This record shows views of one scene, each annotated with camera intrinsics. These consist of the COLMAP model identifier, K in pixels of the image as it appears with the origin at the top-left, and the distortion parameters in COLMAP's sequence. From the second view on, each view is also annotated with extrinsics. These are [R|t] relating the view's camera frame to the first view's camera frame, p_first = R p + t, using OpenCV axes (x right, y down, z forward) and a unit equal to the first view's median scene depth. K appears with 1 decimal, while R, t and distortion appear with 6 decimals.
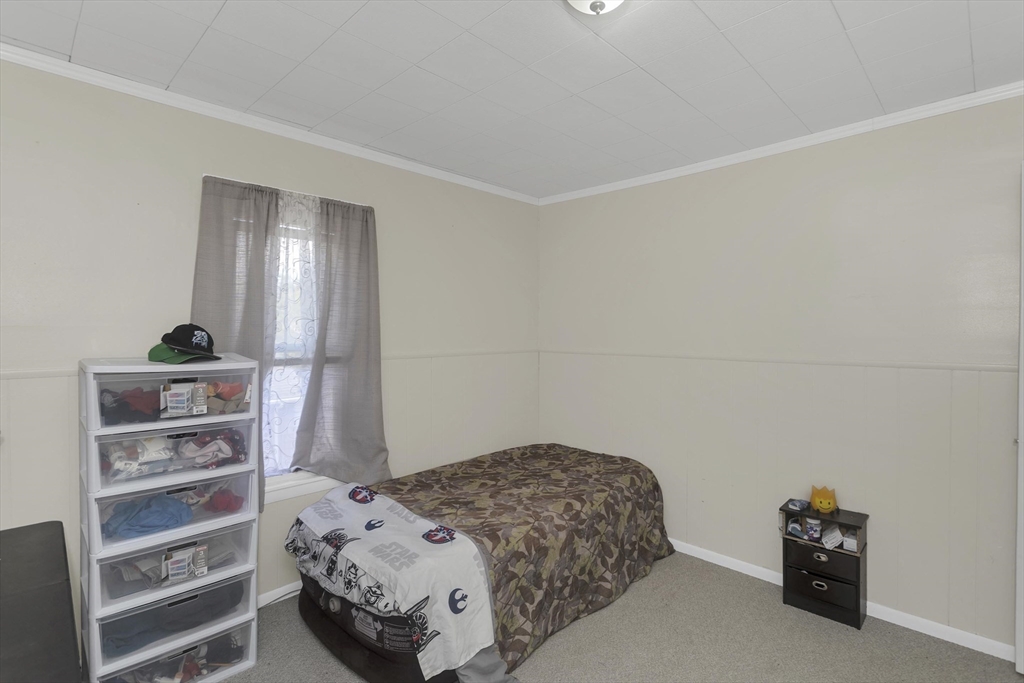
lens RADIAL K [[492.6, 0, 511.6], [0, 492.6, 328.3], [0, 0, 1]] dist [0.000897, 0.000171]
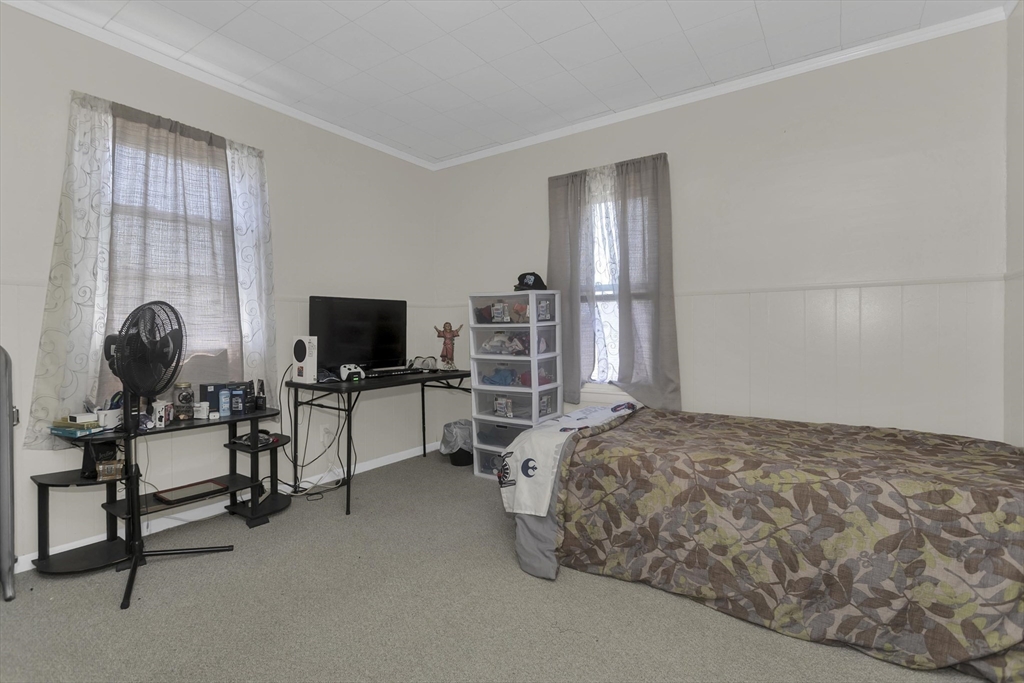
lens RADIAL K [[492.6, 0, 511.6], [0, 492.6, 328.3], [0, 0, 1]] dist [0.000897, 0.000171]
pose [[0.162903, -0.011242, -0.986578, 0.859863], [0.006063, 0.999928, -0.010392, 0.175197], [0.986623, -0.004289, 0.162959, 0.601121]]
